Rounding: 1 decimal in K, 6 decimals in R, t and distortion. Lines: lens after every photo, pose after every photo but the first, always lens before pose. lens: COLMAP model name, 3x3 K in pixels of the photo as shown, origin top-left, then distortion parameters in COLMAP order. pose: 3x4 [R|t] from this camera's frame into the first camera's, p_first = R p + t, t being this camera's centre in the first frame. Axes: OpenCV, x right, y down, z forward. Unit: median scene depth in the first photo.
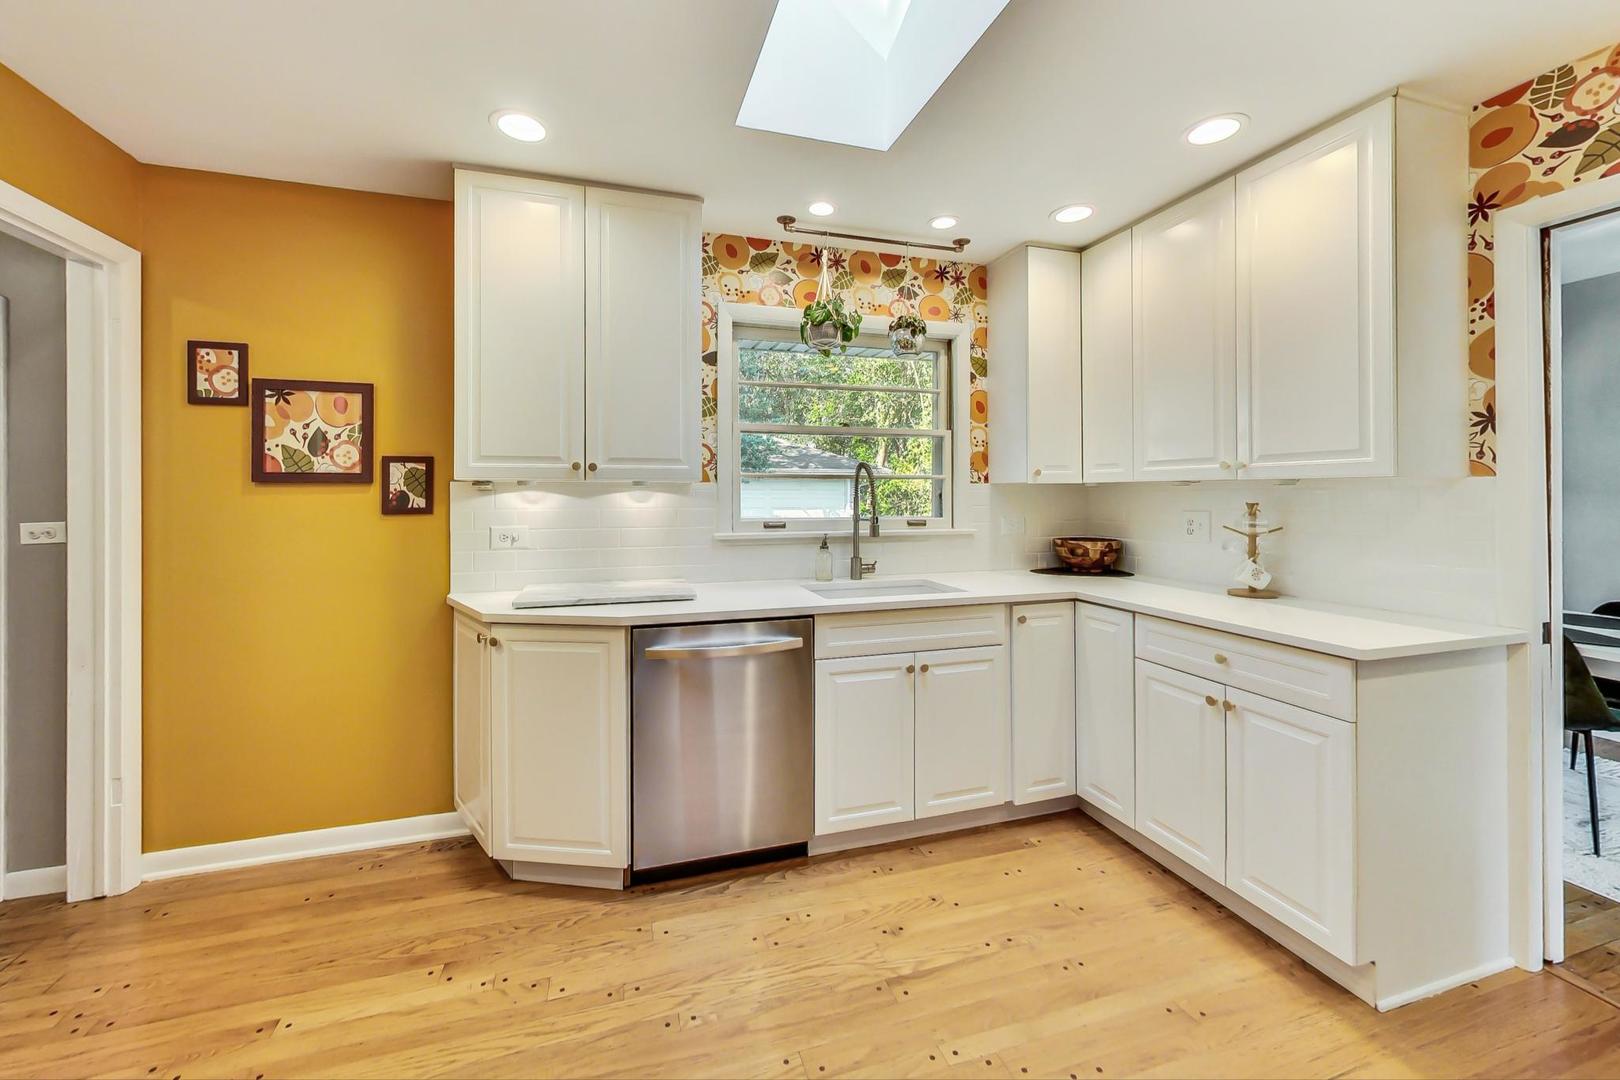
lens RADIAL K [[629.6, 0, 799.0], [0, 629.6, 490.9], [0, 0, 1]] dist [0.002401, 0.000040]
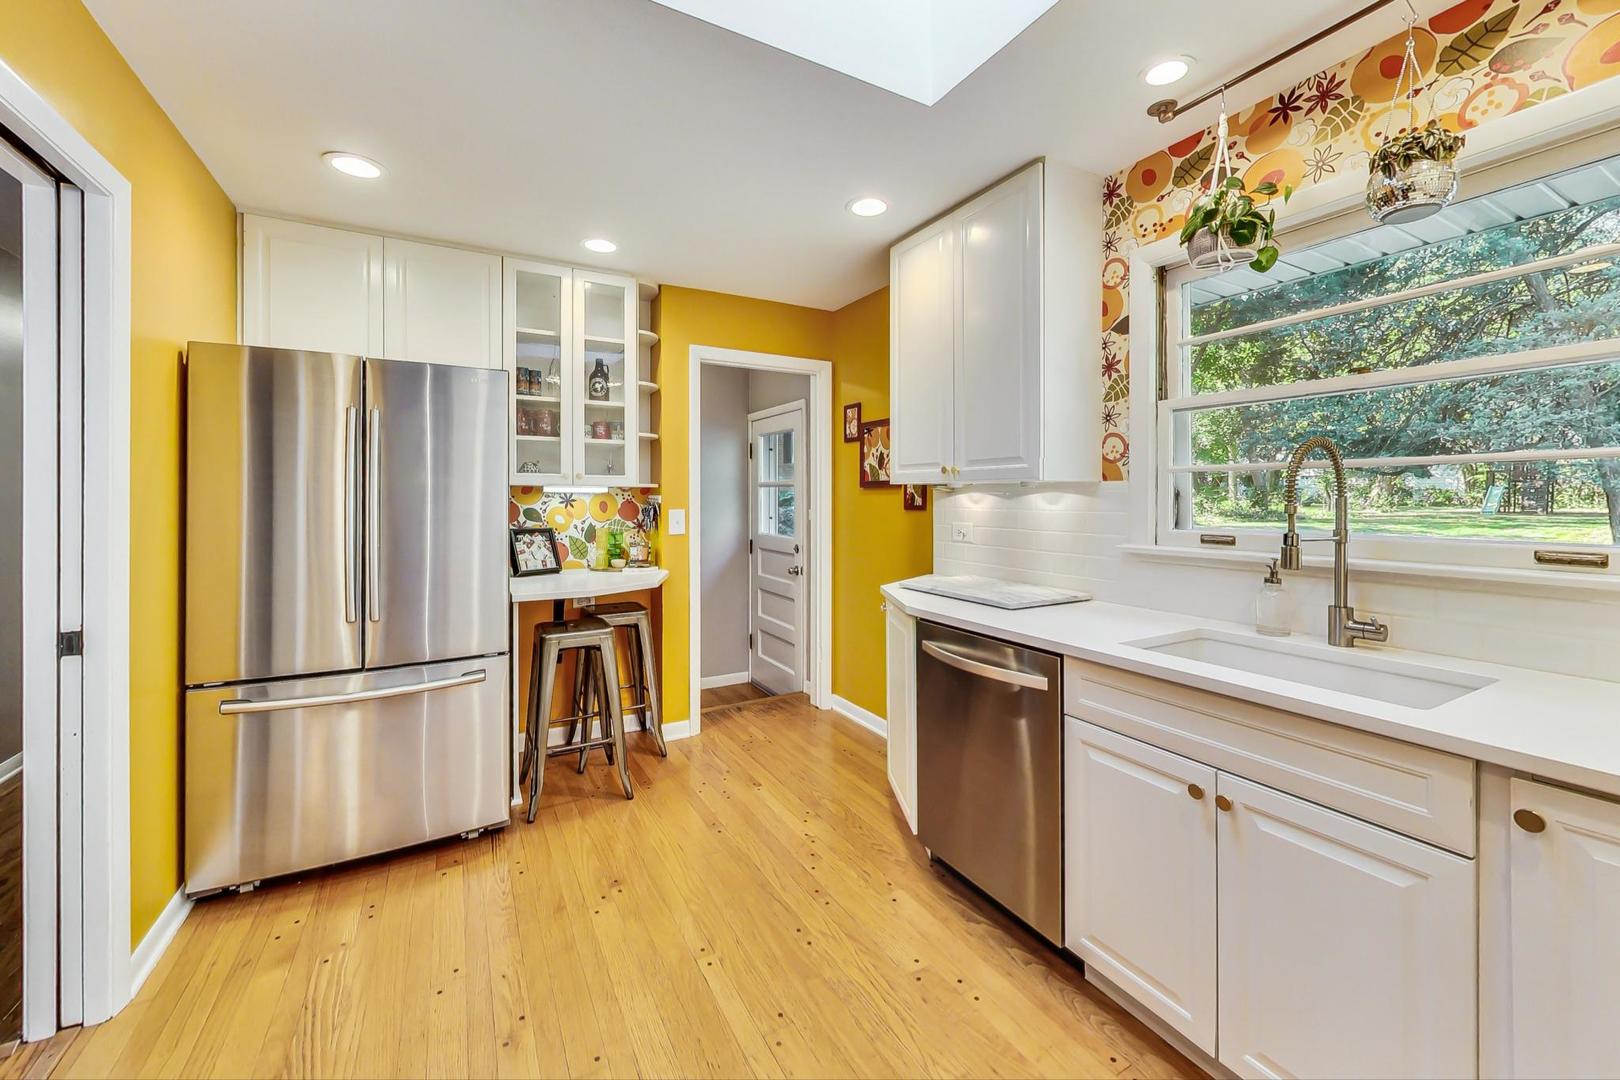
lens RADIAL K [[629.6, 0, 812.0], [0, 629.6, 498.3], [0, 0, 1]] dist [0.002401, 0.000040]
pose [[0.220504, 0.004445, -0.975376, 0.658815], [0.006841, 0.999958, 0.006104, 0.002392], [0.975362, -0.008018, 0.220465, 0.510839]]
